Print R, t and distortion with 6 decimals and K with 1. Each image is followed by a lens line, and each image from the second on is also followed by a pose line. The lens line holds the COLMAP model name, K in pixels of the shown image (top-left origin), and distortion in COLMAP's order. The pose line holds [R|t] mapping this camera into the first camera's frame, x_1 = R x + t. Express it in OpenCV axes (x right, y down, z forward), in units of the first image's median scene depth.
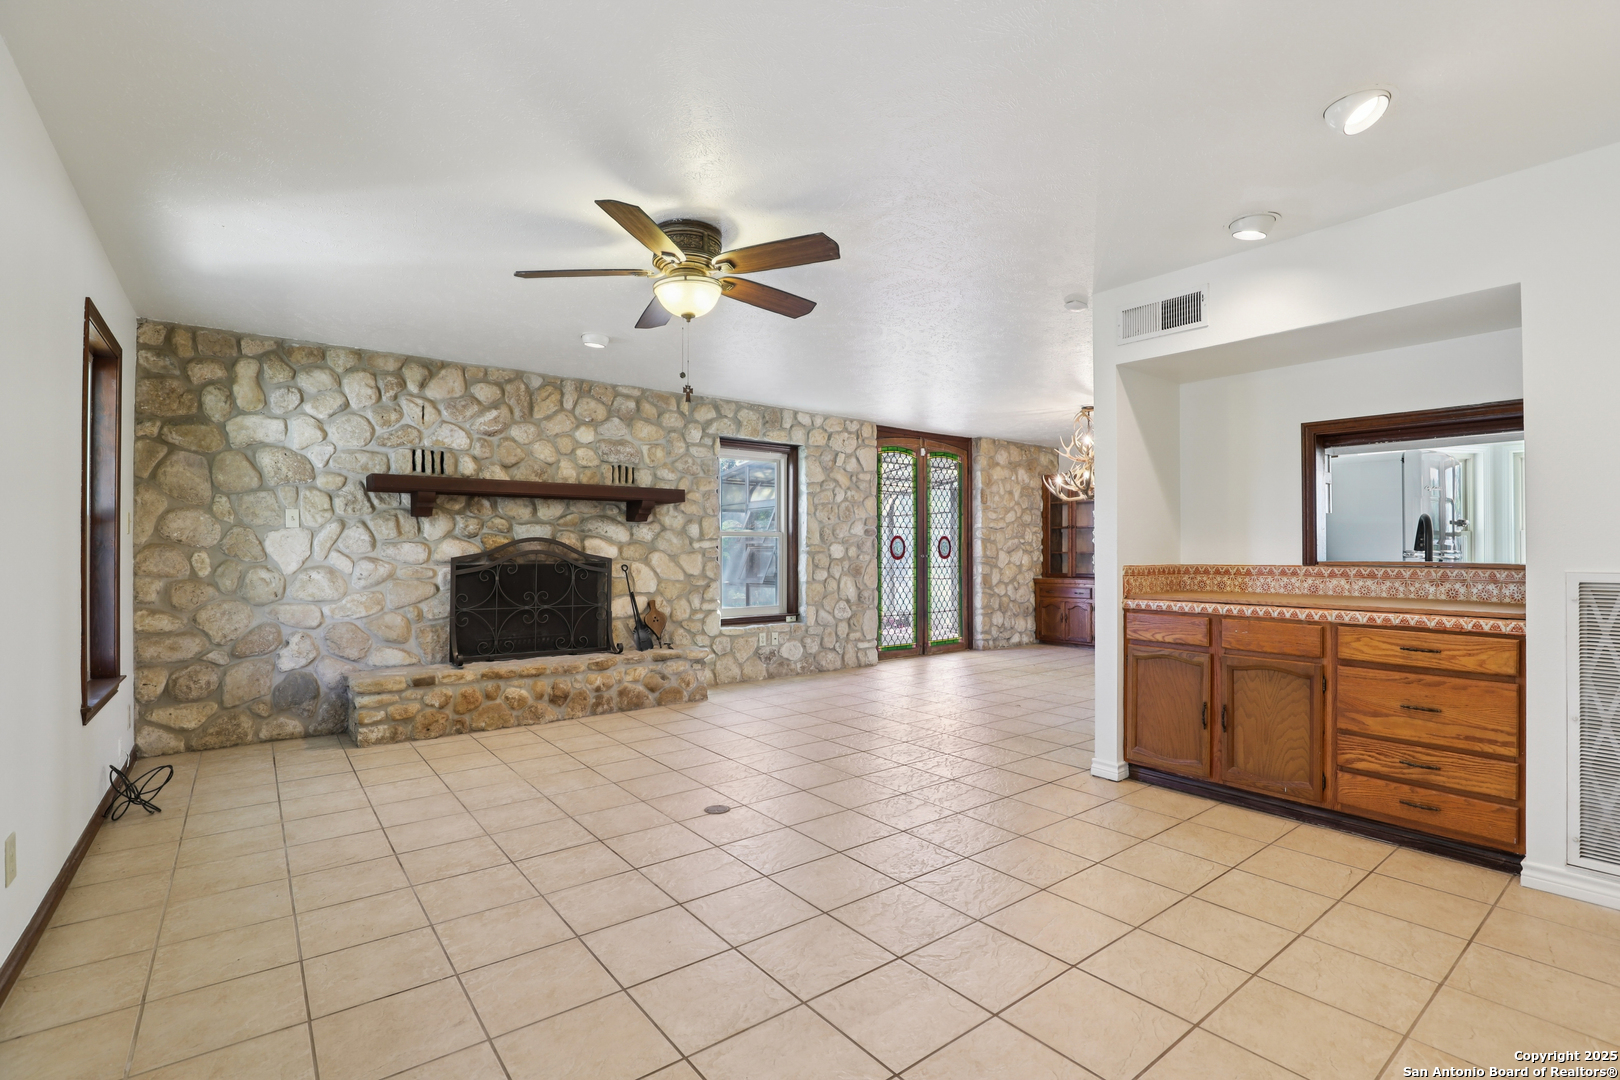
lens RADIAL K [[742.3, 0, 815.6], [0, 742.3, 542.1], [0, 0, 1]] dist [-0.023049, 0.007684]
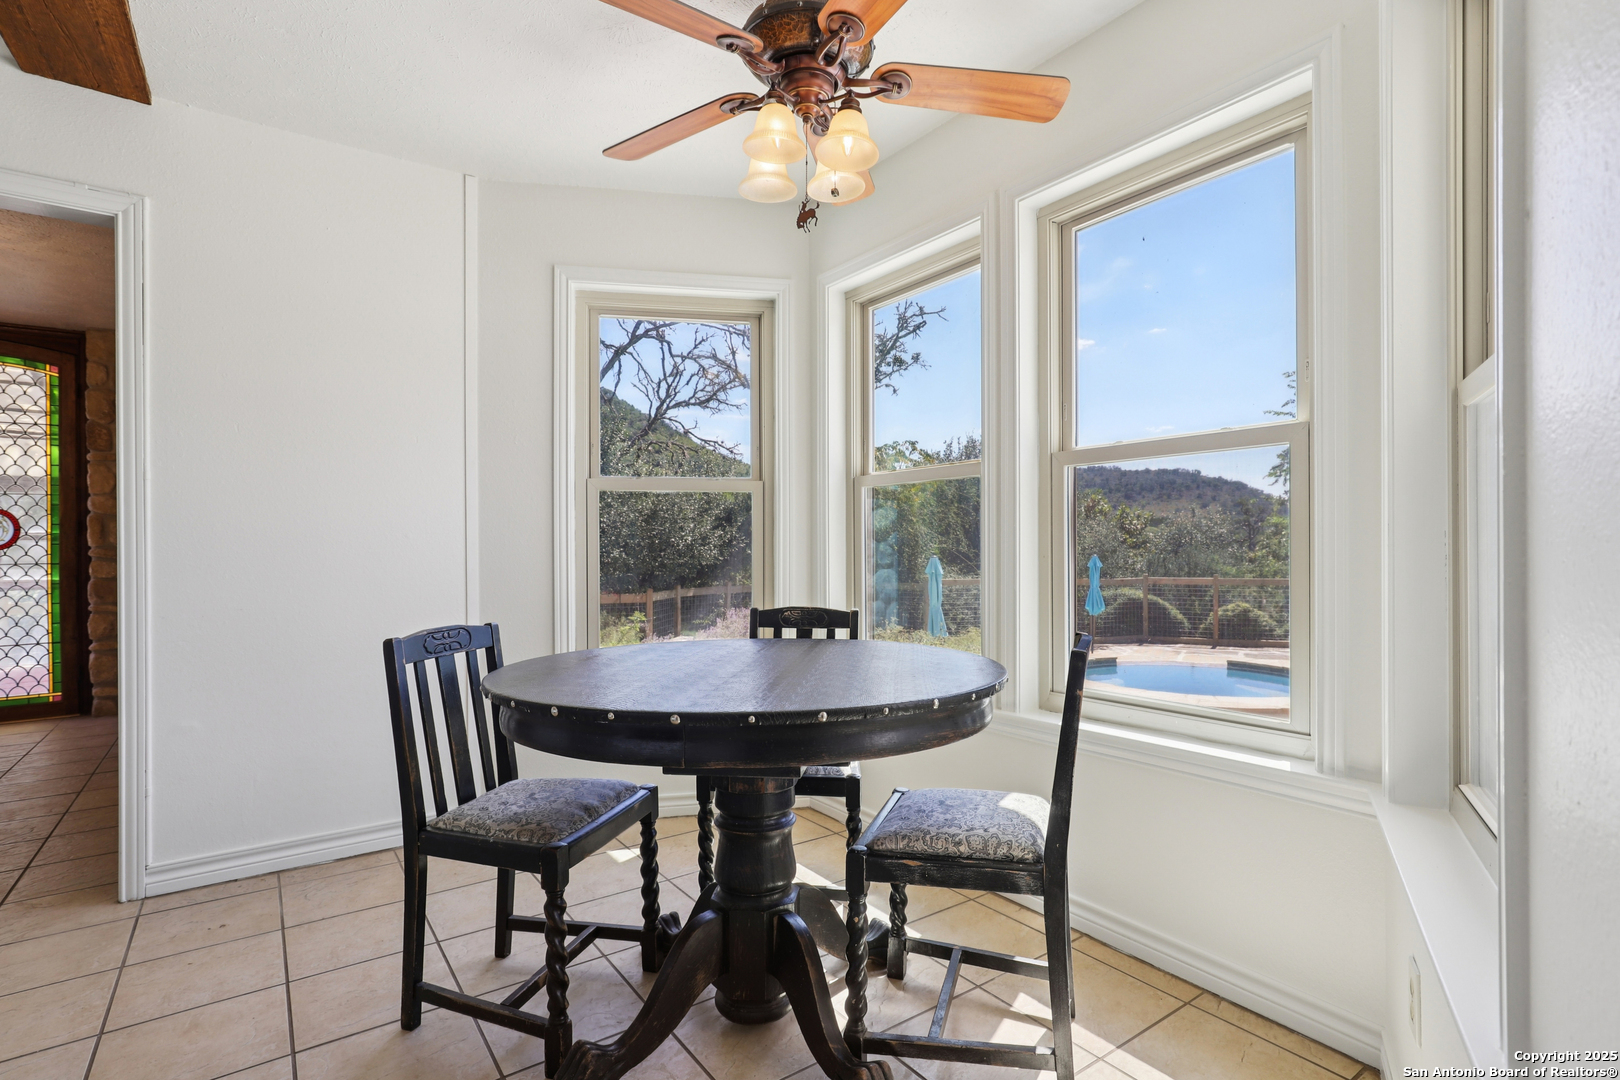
lens RADIAL K [[784.2, 0, 834.0], [0, 784.2, 552.1], [0, 0, 1]] dist [-0.002328, -0.000346]
pose [[0.999754, -0.000222, -0.022171, 0.860598], [0.000647, 0.999816, 0.019175, 0.014390], [0.022163, -0.019184, 0.999570, 0.475958]]
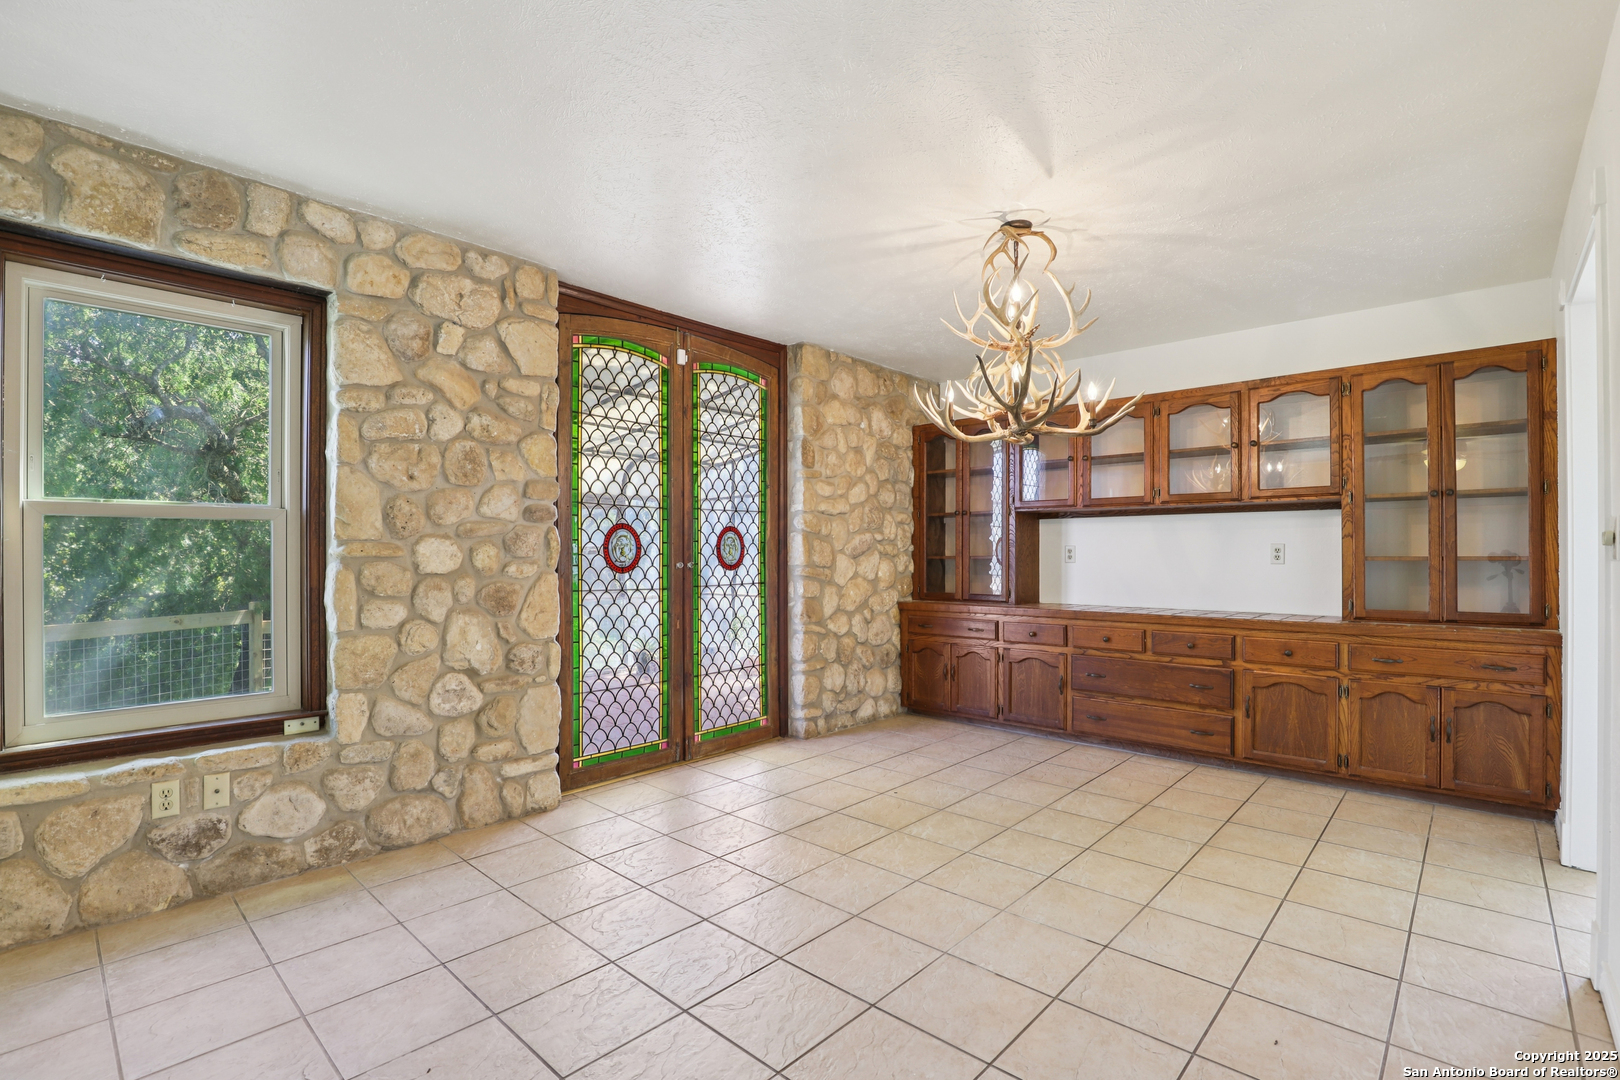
lens RADIAL K [[742.3, 0, 812.5], [0, 742.3, 553.6], [0, 0, 1]] dist [-0.023049, 0.007684]
pose [[0.987091, -0.001263, 0.160153, 0.158007], [-0.000459, 0.999943, 0.010710, 0.005822], [-0.160157, -0.010646, 0.987034, 0.512233]]
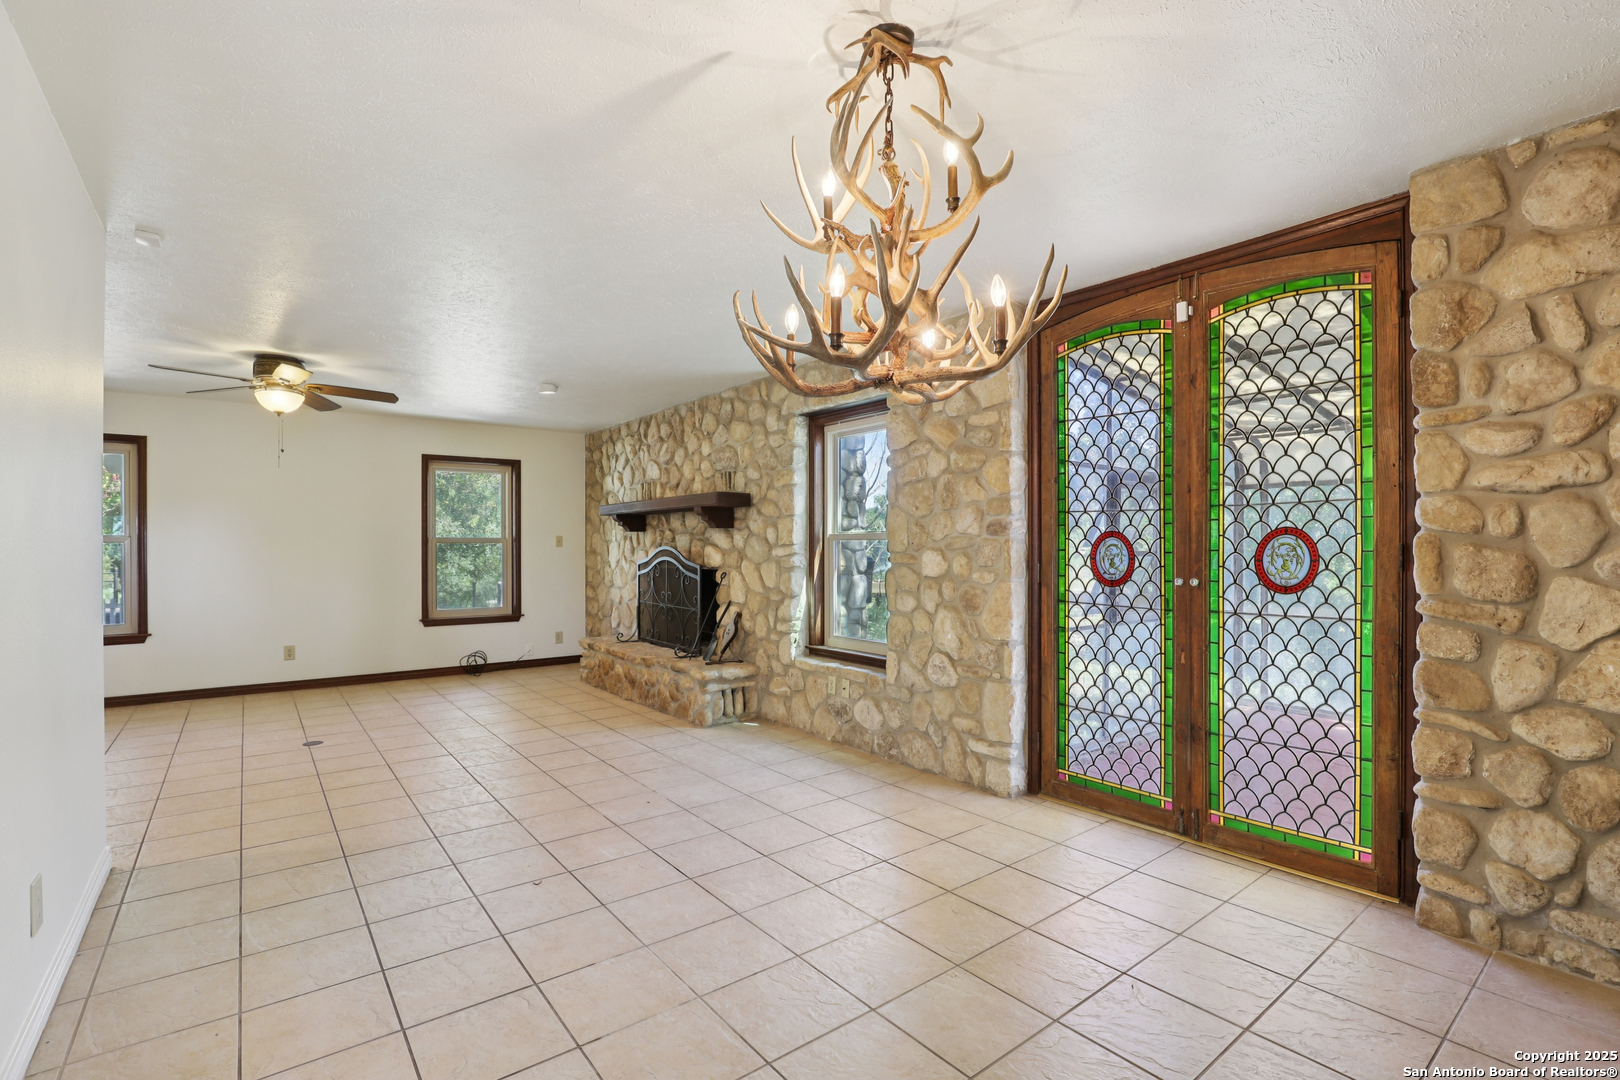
lens RADIAL K [[742.3, 0, 834.2], [0, 742.3, 548.2], [0, 0, 1]] dist [-0.023049, 0.007684]
pose [[0.023327, -0.000647, -0.999728, 0.547014], [0.008143, 0.999967, -0.000457, 0.000109], [0.999695, -0.008131, 0.023332, 0.843697]]
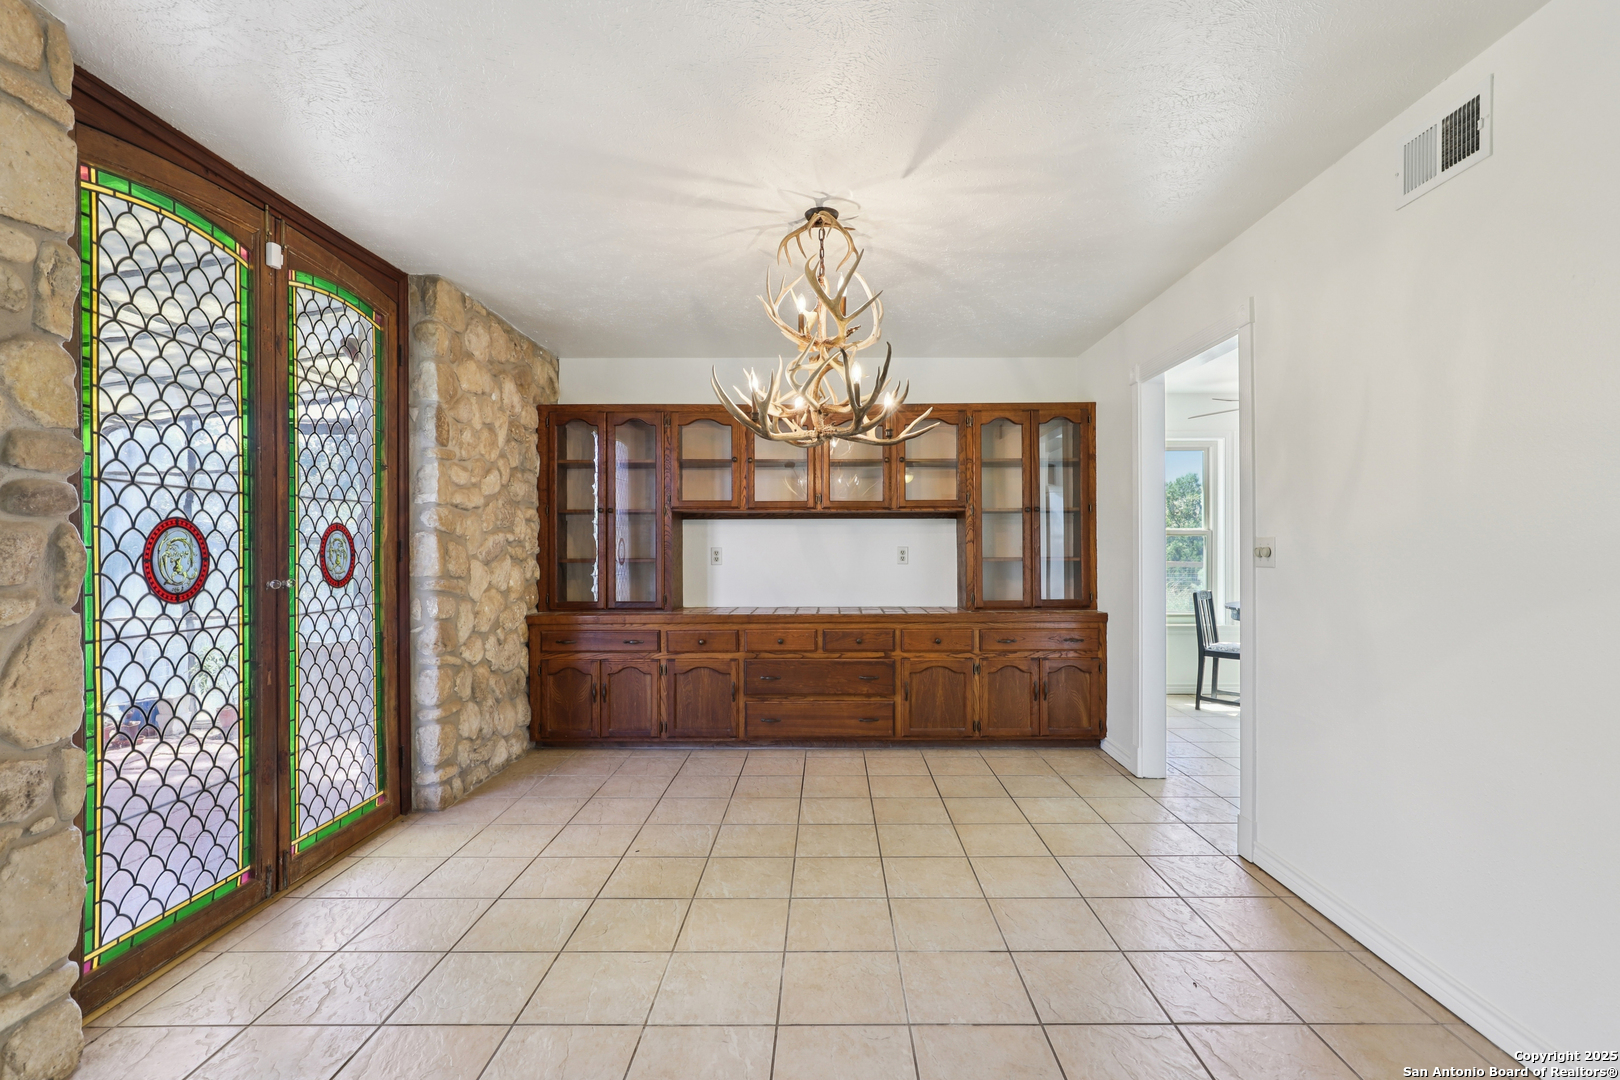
lens RADIAL K [[742.3, 0, 825.5], [0, 742.3, 545.8], [0, 0, 1]] dist [-0.023049, 0.007684]
pose [[0.617544, -0.003675, 0.786528, 0.044748], [-0.005665, 0.999942, 0.009119, -0.001990], [-0.786516, -0.010087, 0.617487, 0.647644]]
